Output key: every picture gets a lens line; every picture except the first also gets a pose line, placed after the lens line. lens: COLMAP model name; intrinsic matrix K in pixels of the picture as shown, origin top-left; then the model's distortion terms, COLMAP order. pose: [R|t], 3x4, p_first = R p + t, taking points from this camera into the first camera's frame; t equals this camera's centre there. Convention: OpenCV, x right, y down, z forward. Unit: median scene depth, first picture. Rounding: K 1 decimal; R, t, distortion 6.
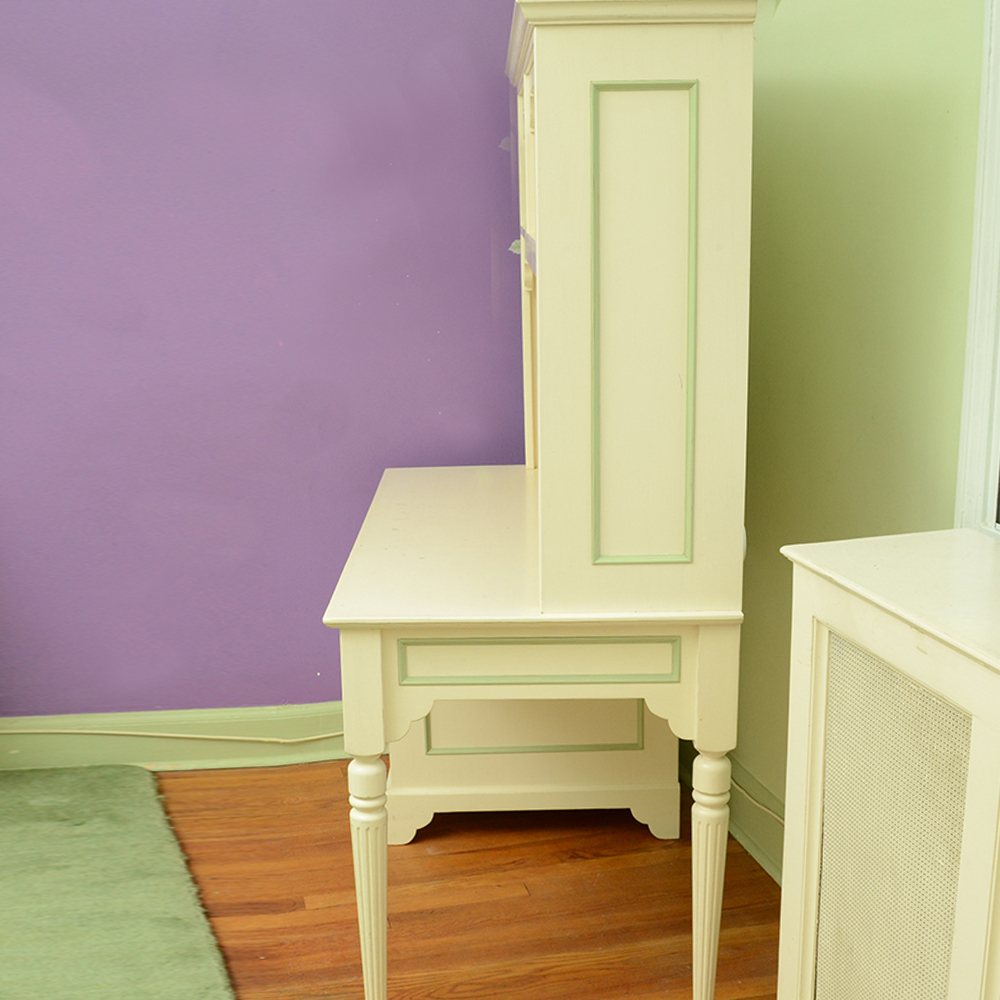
lens RADIAL K [[1399.2, 0, 482.3], [0, 1399.2, 569.0], [0, 0, 1]] dist [-0.087512, 0.018373]
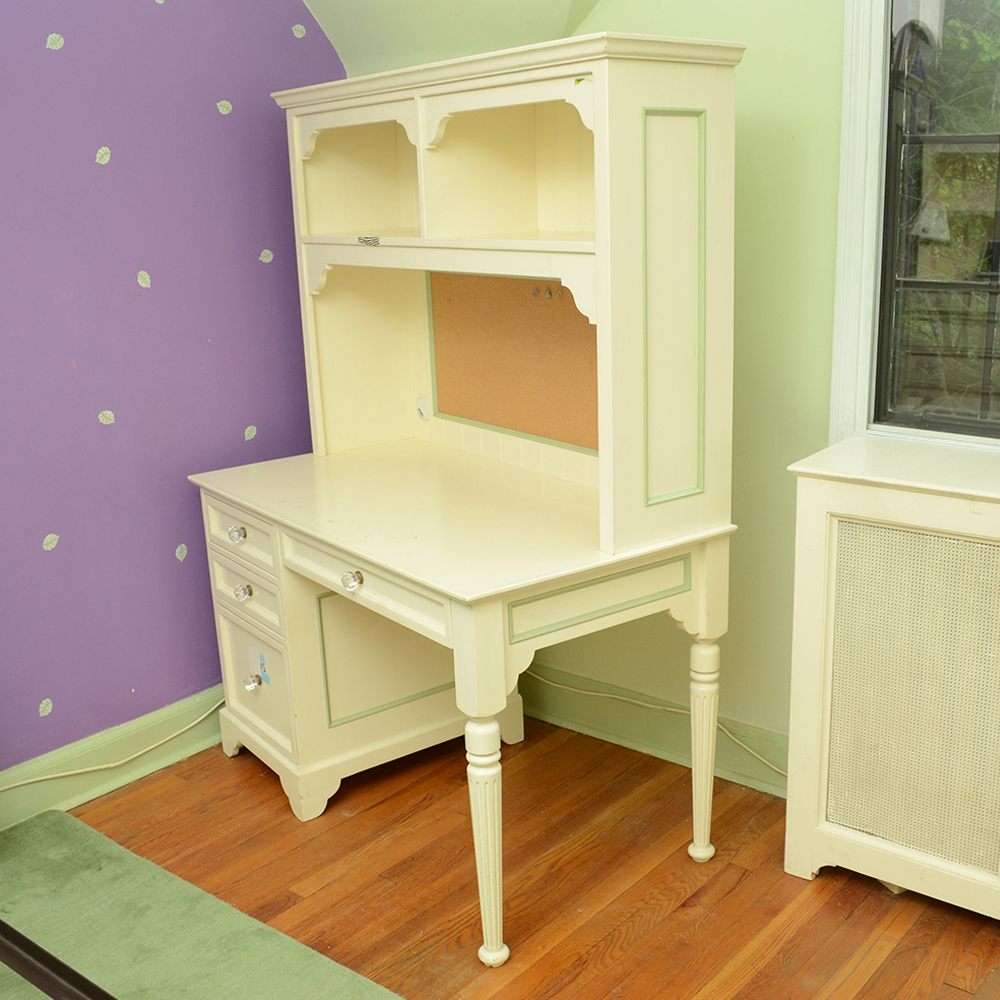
lens RADIAL K [[1206.9, 0, 500.7], [0, 1206.9, 540.6], [0, 0, 1]] dist [-0.088698, 0.007927]
pose [[0.782344, -0.177879, 0.596906, -0.625624], [0.174468, 0.982572, 0.064139, -0.061246], [-0.597912, 0.053962, 0.799743, 0.233461]]
